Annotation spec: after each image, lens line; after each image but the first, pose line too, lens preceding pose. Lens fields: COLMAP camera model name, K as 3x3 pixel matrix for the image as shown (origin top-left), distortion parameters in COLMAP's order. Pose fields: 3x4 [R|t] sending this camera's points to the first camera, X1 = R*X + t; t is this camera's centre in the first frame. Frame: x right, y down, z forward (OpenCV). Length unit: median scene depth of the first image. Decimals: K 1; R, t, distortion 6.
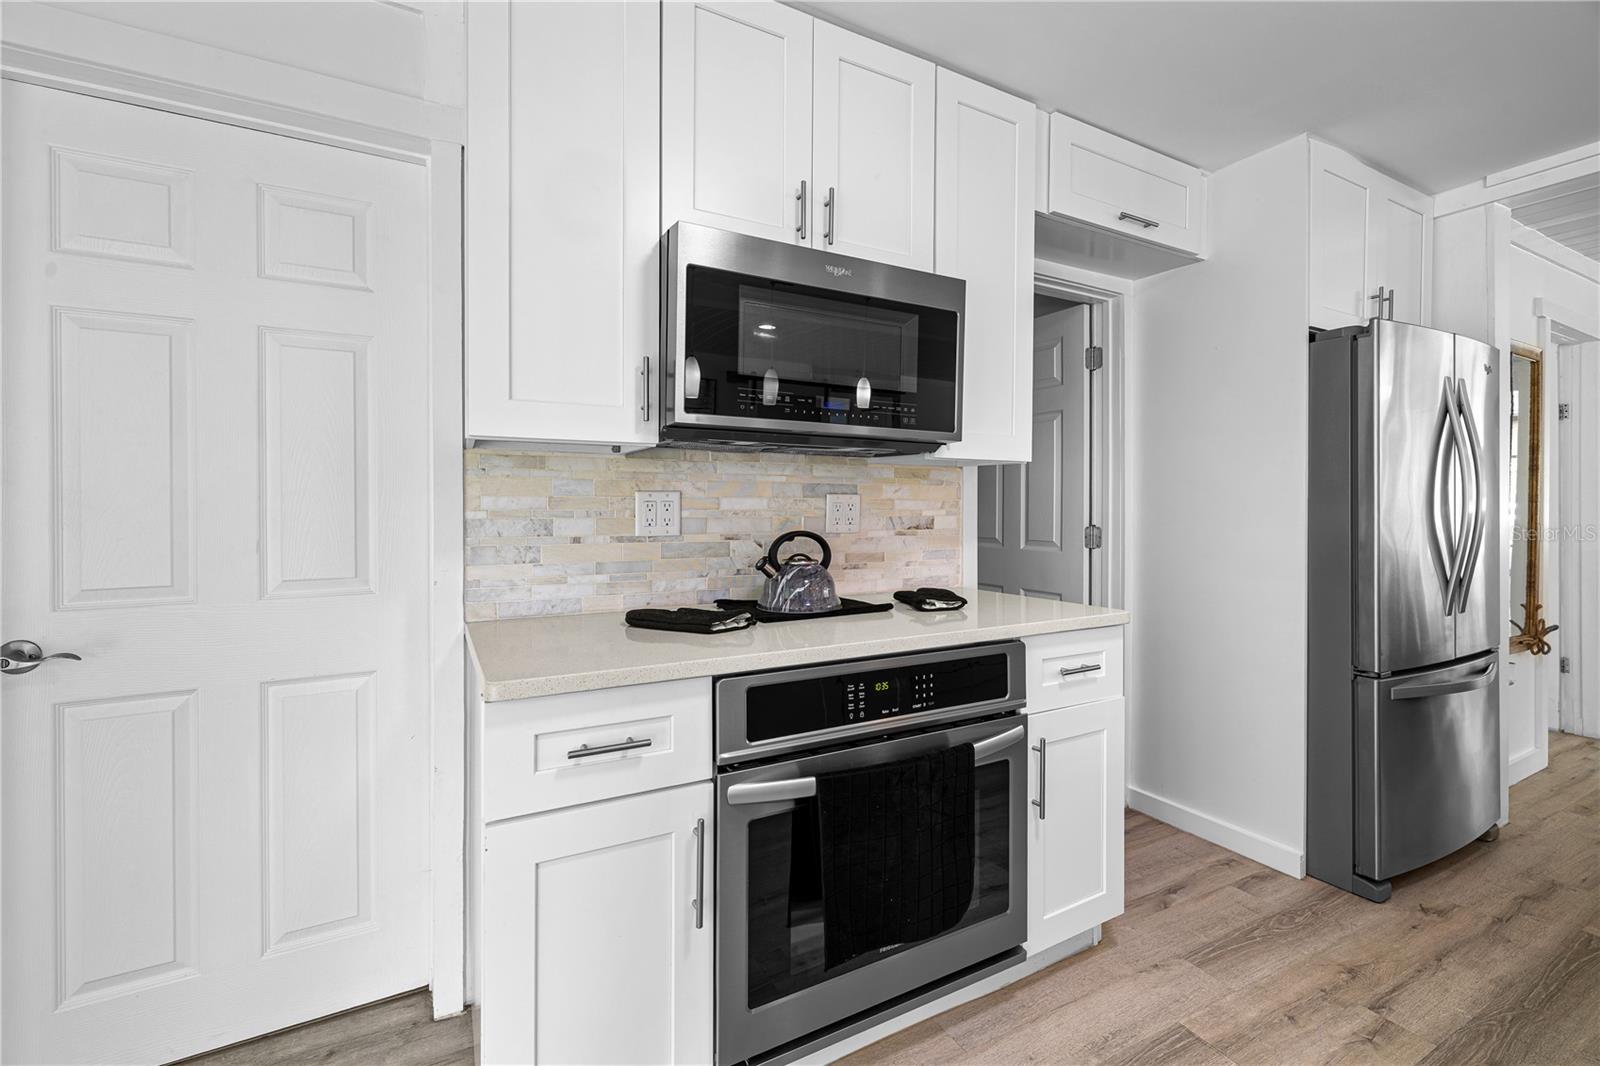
lens RADIAL K [[677.4, 0, 780.6], [0, 677.4, 508.5], [0, 0, 1]] dist [0.002326, 0.000914]
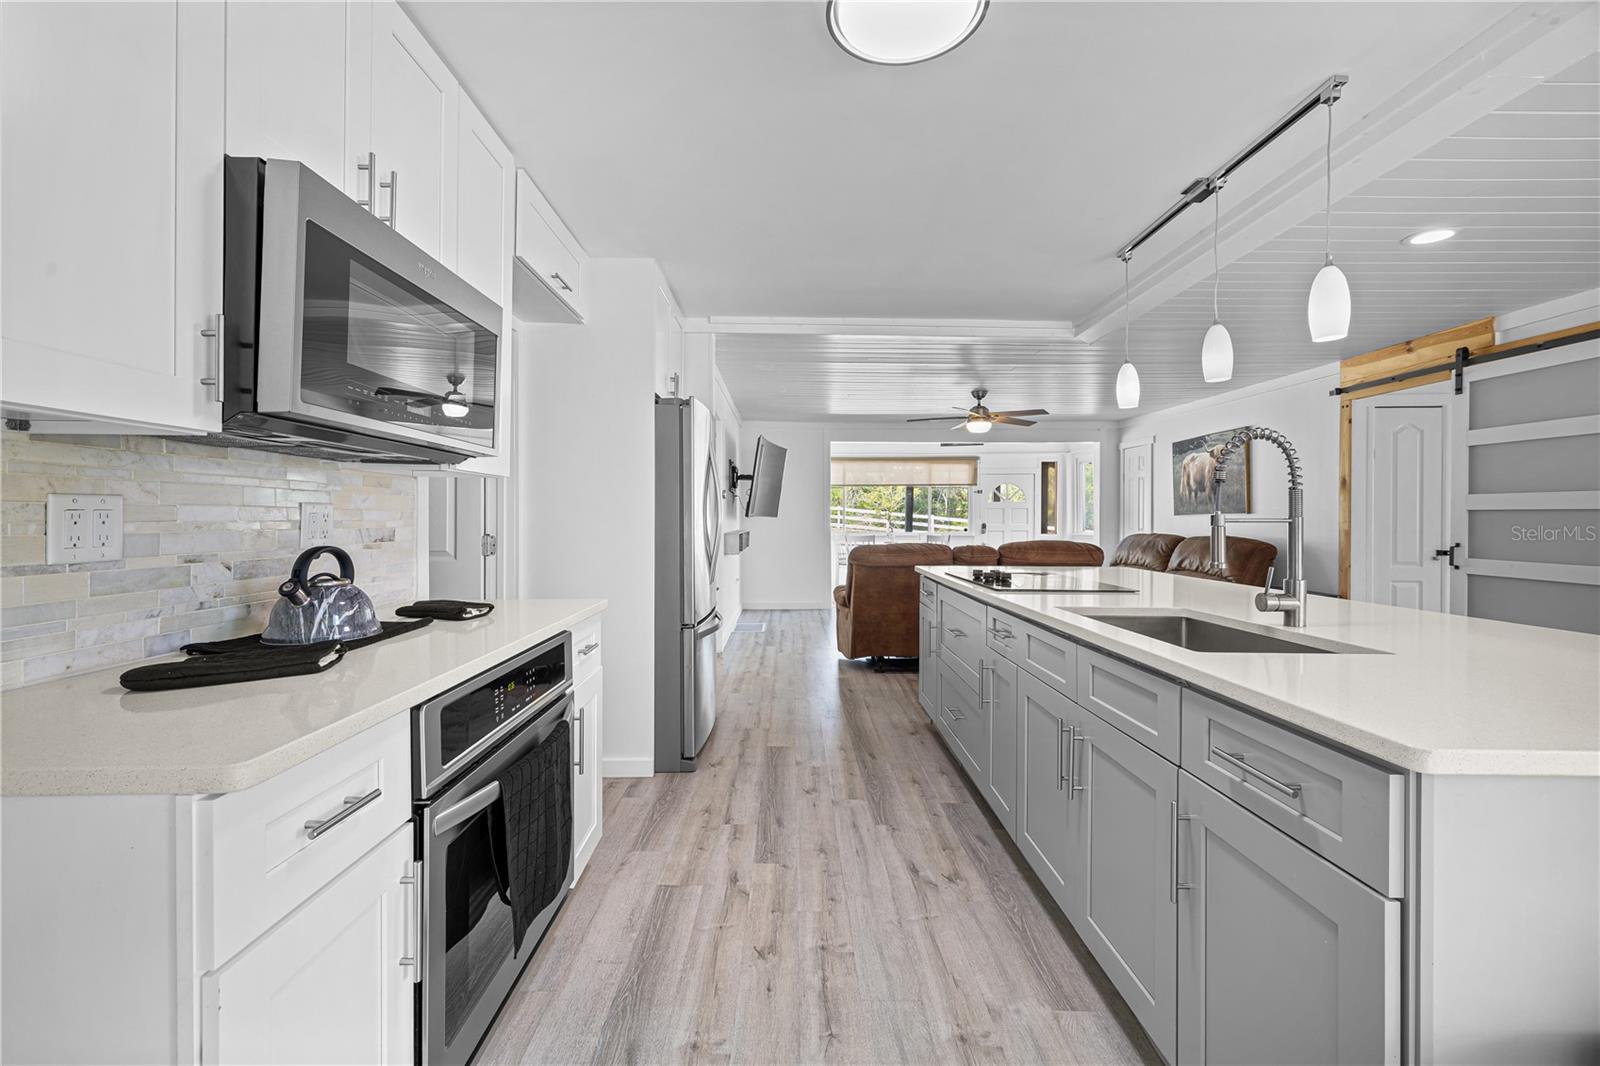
lens RADIAL K [[677.4, 0, 791.8], [0, 677.4, 521.3], [0, 0, 1]] dist [0.002326, 0.000914]
pose [[0.469153, -0.005262, 0.883101, -0.445020], [0.001610, 0.999986, 0.005104, -0.001610], [-0.883115, -0.000973, 0.469155, 0.084488]]
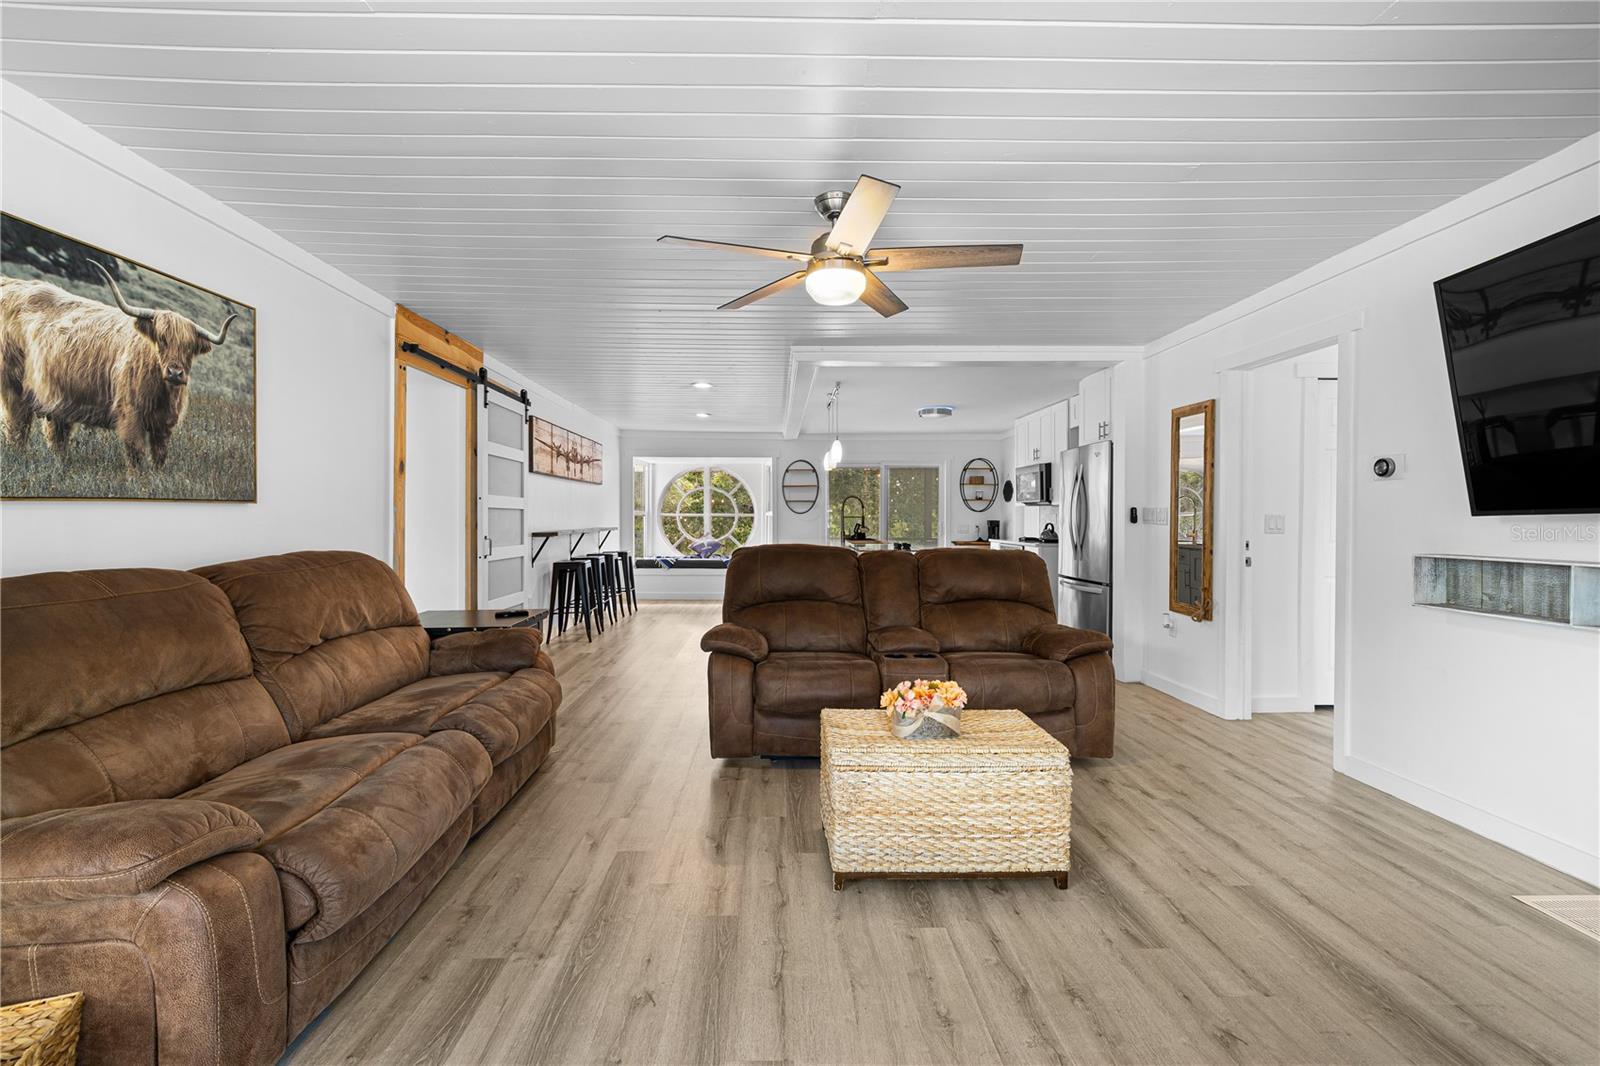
lens RADIAL K [[677.4, 0, 797.7], [0, 677.4, 525.4], [0, 0, 1]] dist [0.002326, 0.000914]
pose [[-0.433723, 0.009246, -0.900999, 4.698495], [-0.000050, 0.999947, 0.010285, 0.015218], [0.901046, 0.004506, -0.433700, 1.498357]]
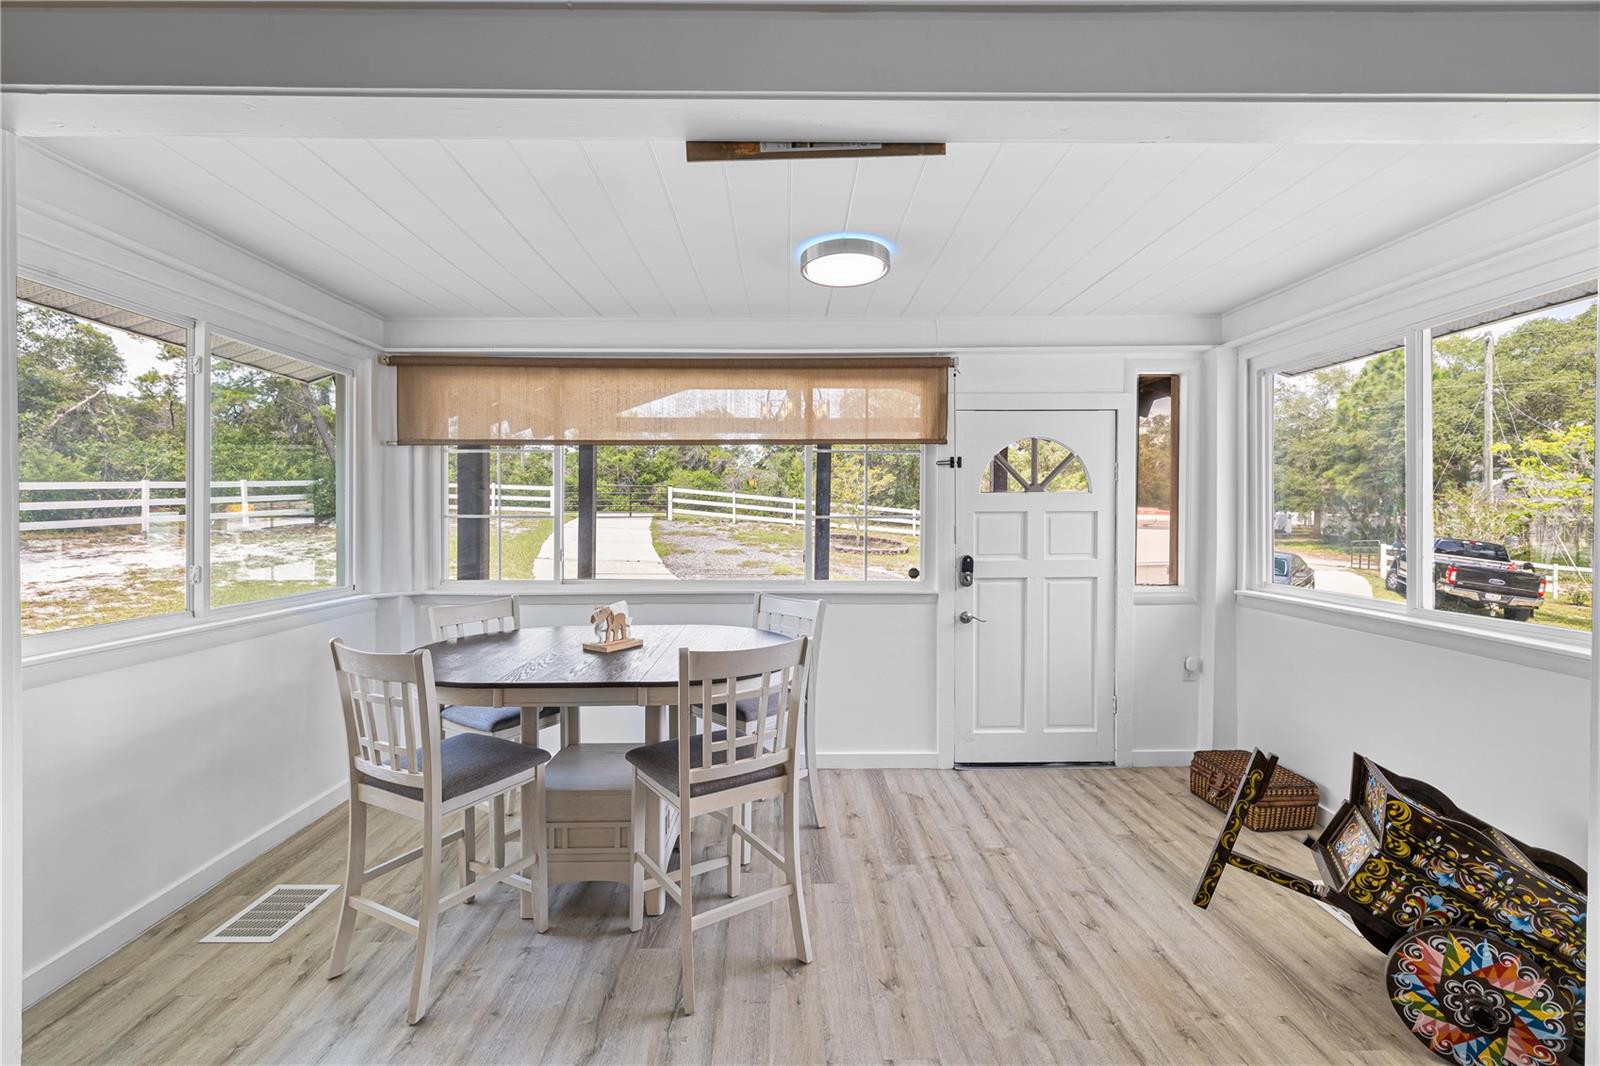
lens RADIAL K [[677.4, 0, 793.6], [0, 677.4, 511.7], [0, 0, 1]] dist [0.002326, 0.000914]
pose [[0.461374, -0.005791, 0.887187, 3.770380], [-0.000402, 0.999977, 0.006736, -0.100974], [-0.887206, -0.003464, 0.461361, 0.952352]]
